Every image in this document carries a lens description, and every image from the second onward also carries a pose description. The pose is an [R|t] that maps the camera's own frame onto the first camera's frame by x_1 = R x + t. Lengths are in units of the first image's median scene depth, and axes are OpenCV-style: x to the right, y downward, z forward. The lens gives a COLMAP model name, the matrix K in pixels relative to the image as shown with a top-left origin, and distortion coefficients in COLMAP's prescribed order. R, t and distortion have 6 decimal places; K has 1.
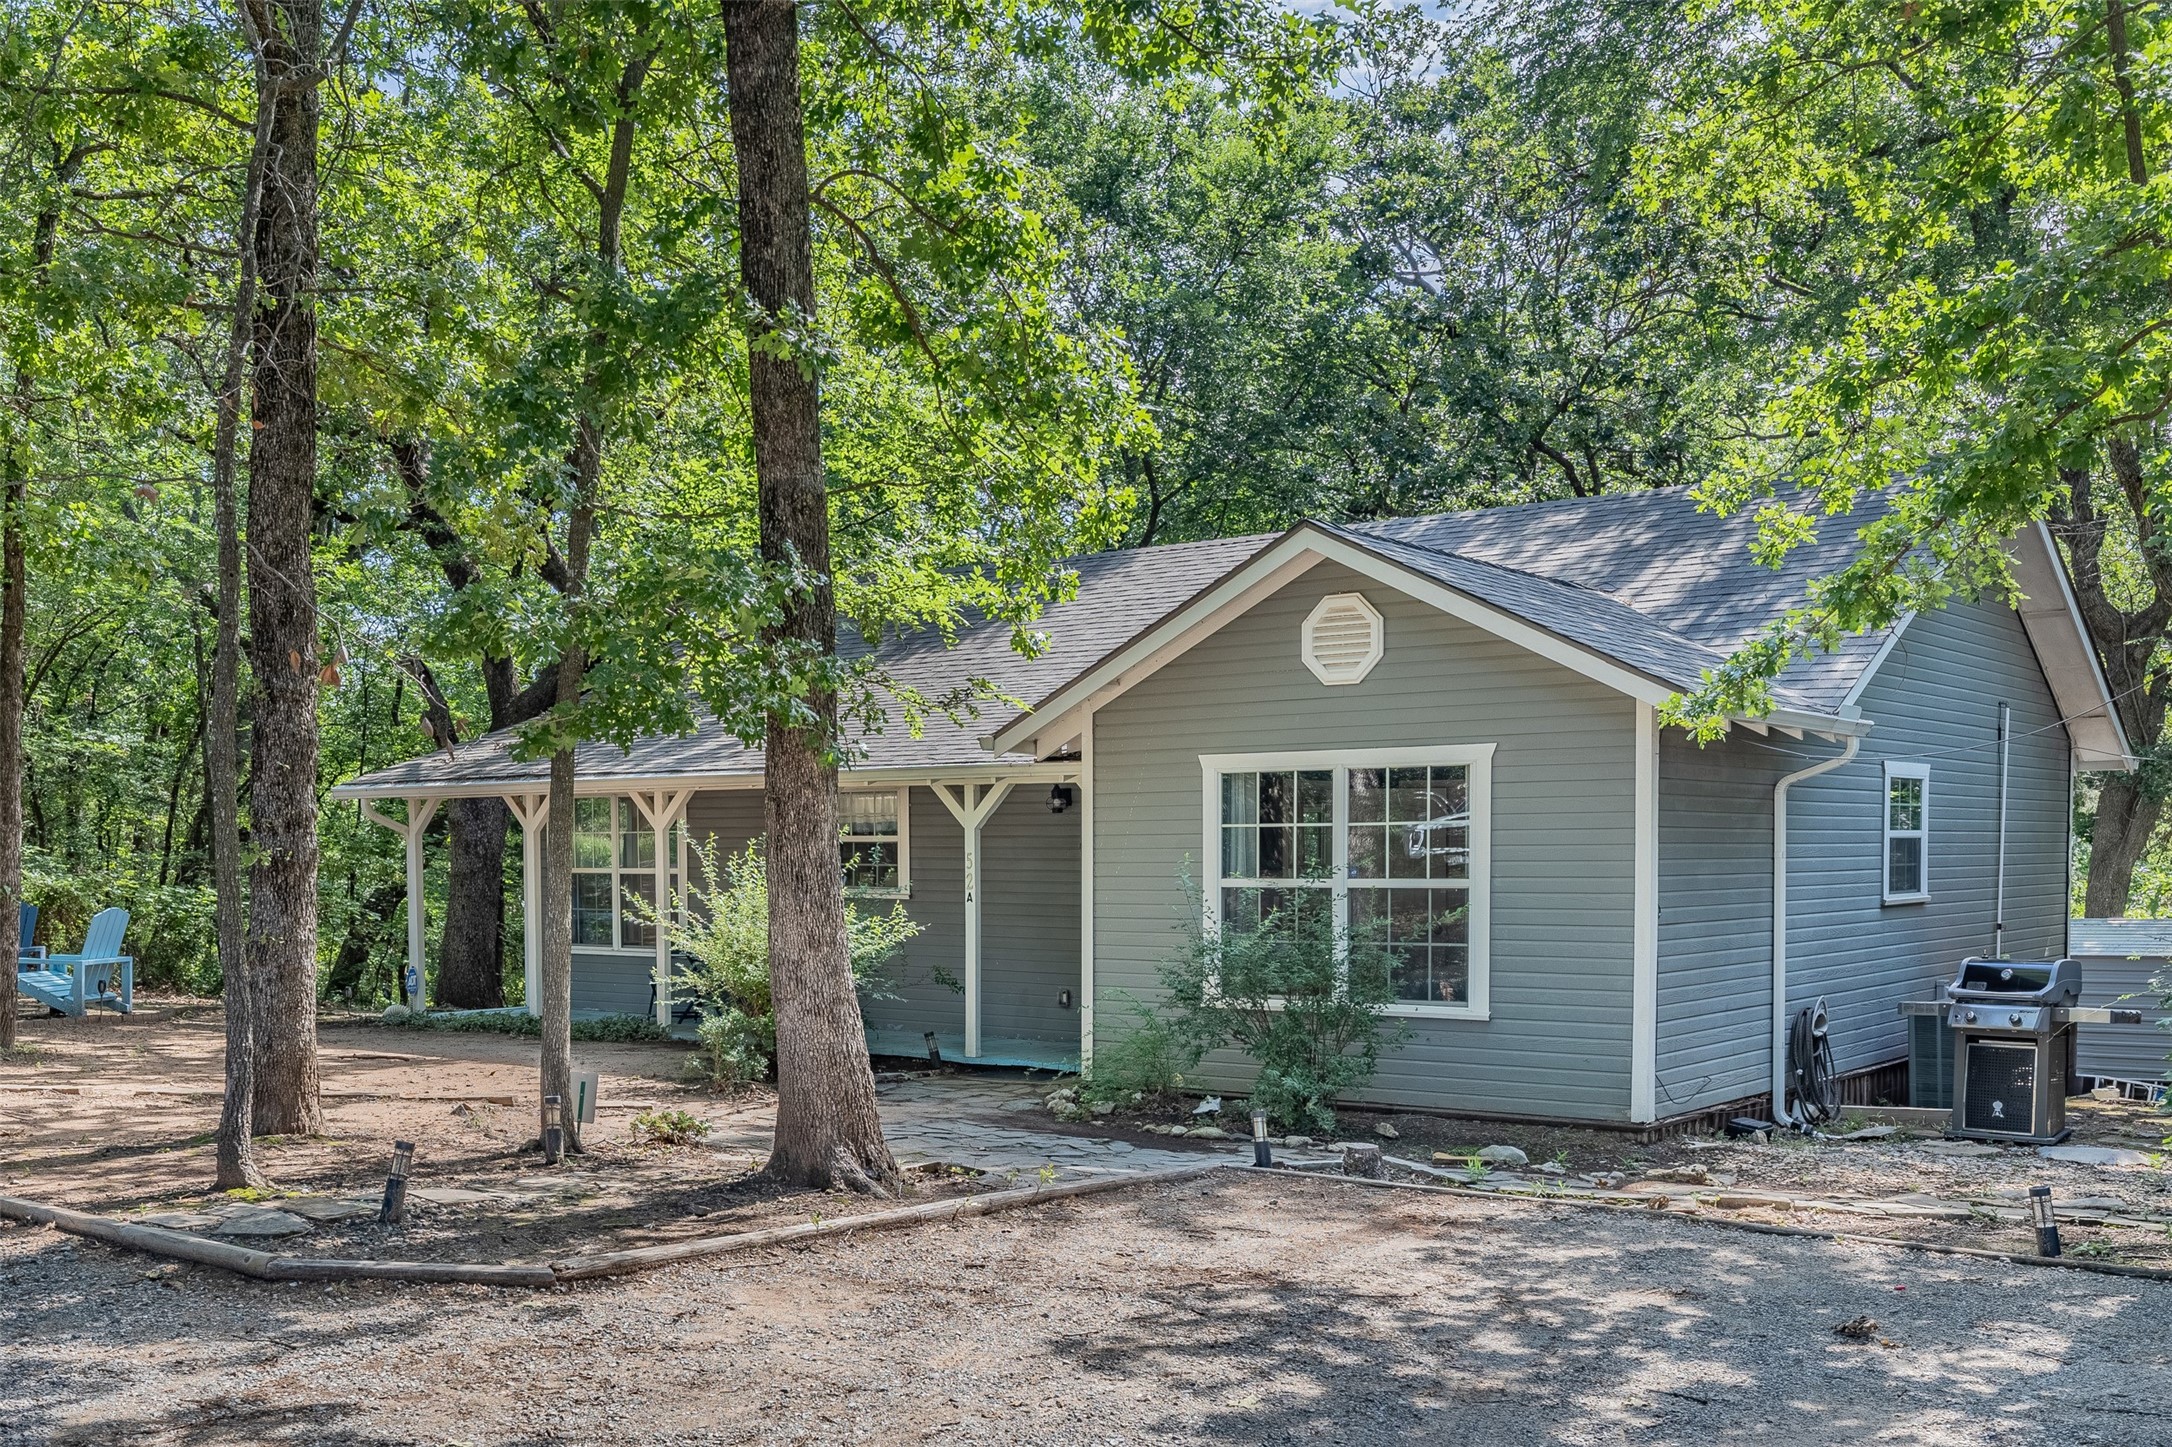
lens RADIAL K [[1957.6, 0, 1087.5], [0, 1957.6, 723.9], [0, 0, 1]] dist [0.003142, -0.031073]
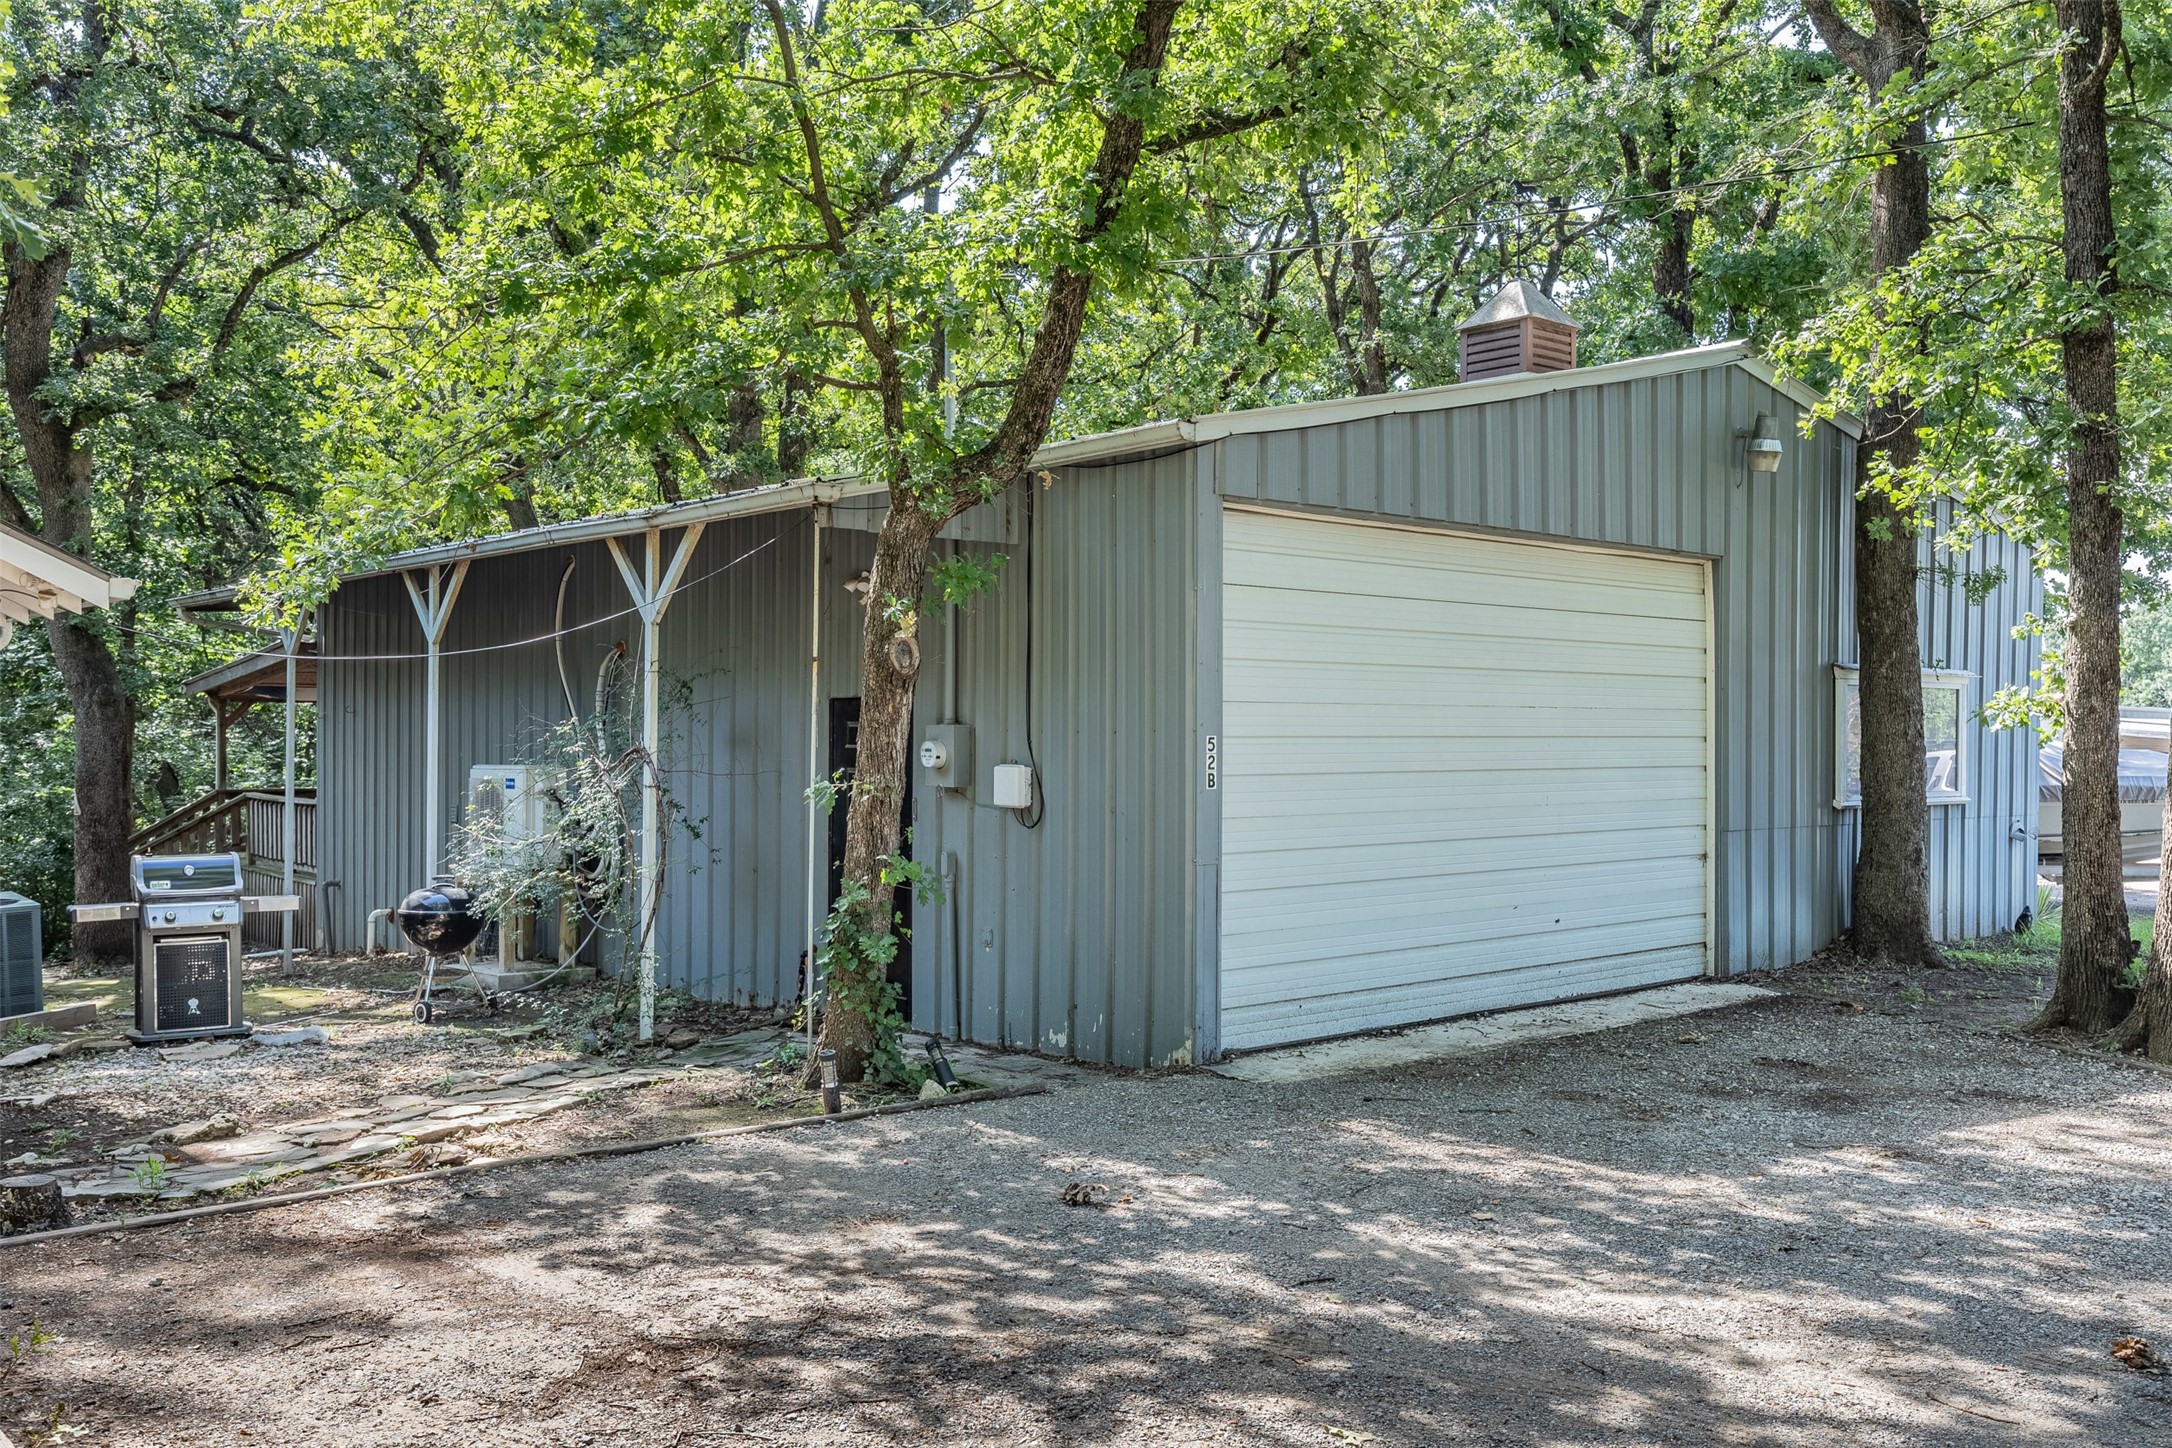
lens RADIAL K [[1957.6, 0, 1087.3], [0, 1957.6, 728.5], [0, 0, 1]] dist [0.003142, -0.031073]
pose [[0.220486, 0.004914, 0.975378, -0.556877], [-0.068698, 0.997582, 0.010503, 0.071137], [-0.972968, -0.069322, 0.220291, 0.813506]]
